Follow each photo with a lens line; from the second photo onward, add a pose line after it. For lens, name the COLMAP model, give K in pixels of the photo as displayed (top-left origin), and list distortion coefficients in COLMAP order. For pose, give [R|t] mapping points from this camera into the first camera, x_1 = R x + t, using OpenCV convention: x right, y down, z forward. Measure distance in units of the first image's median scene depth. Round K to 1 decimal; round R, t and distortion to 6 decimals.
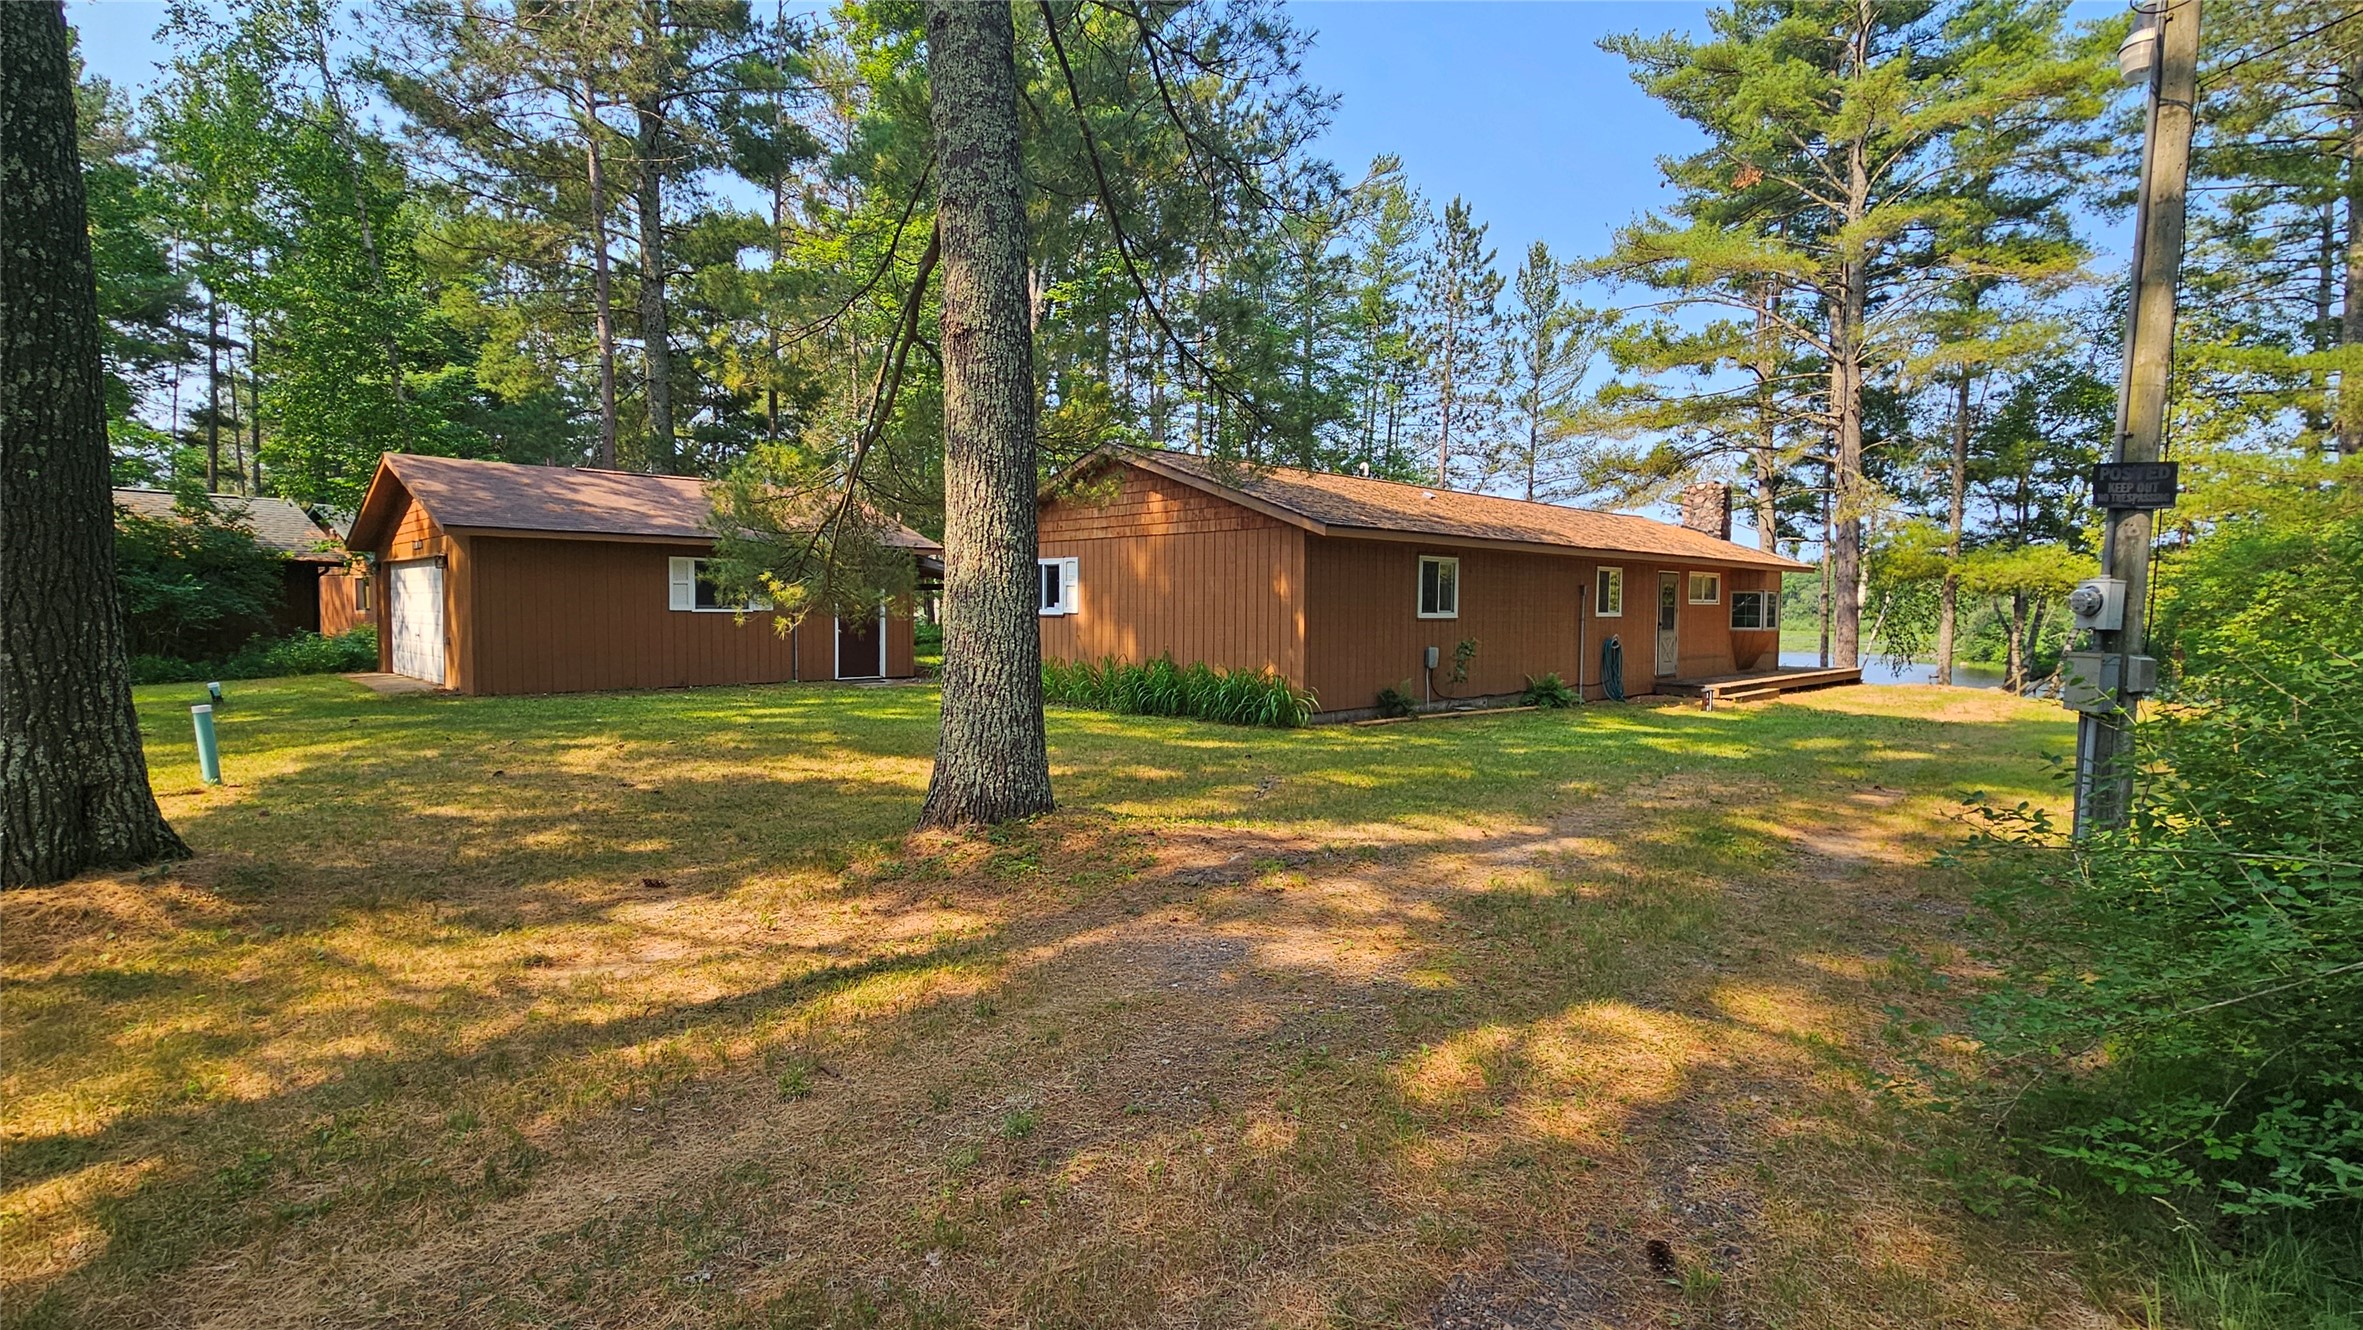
lens RADIAL K [[969.2, 0, 1182.4], [0, 969.2, 666.0], [0, 0, 1]] dist [-0.003765, 0.000078]
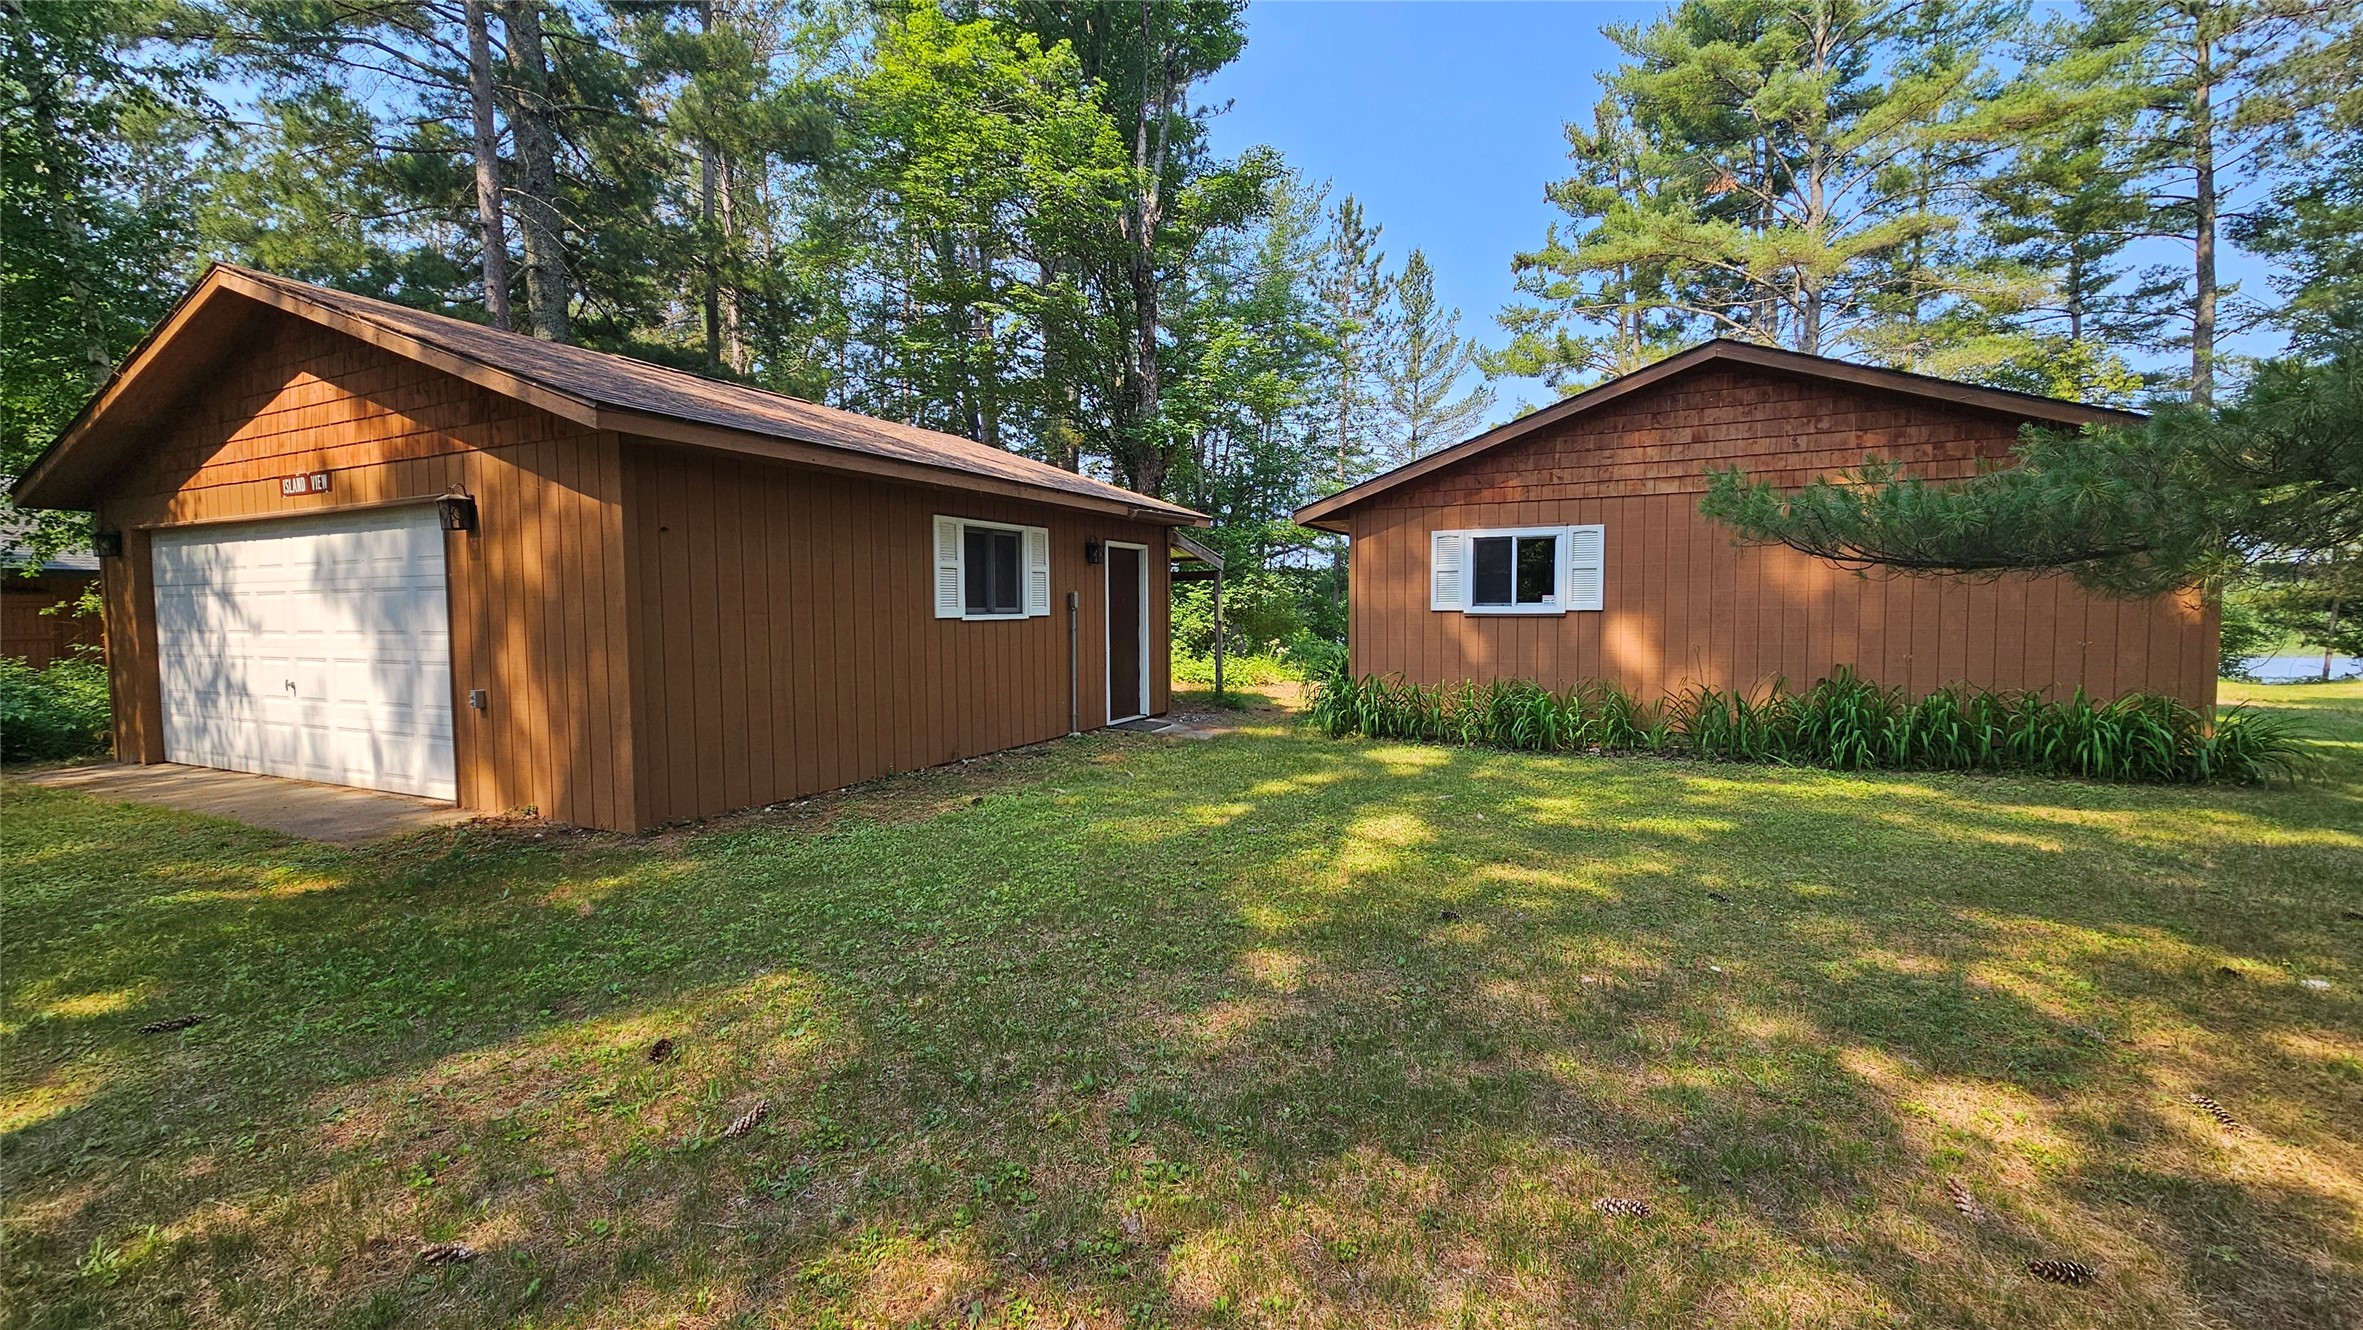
lens RADIAL K [[908.5, 0, 1193.9], [0, 908.5, 659.7], [0, 0, 1]] dist [-0.022856, -0.000348]
pose [[0.949916, -0.036529, 0.310364, -0.538123], [0.037659, 0.999288, 0.002350, -0.030600], [-0.310229, 0.009456, 0.950615, 0.482884]]
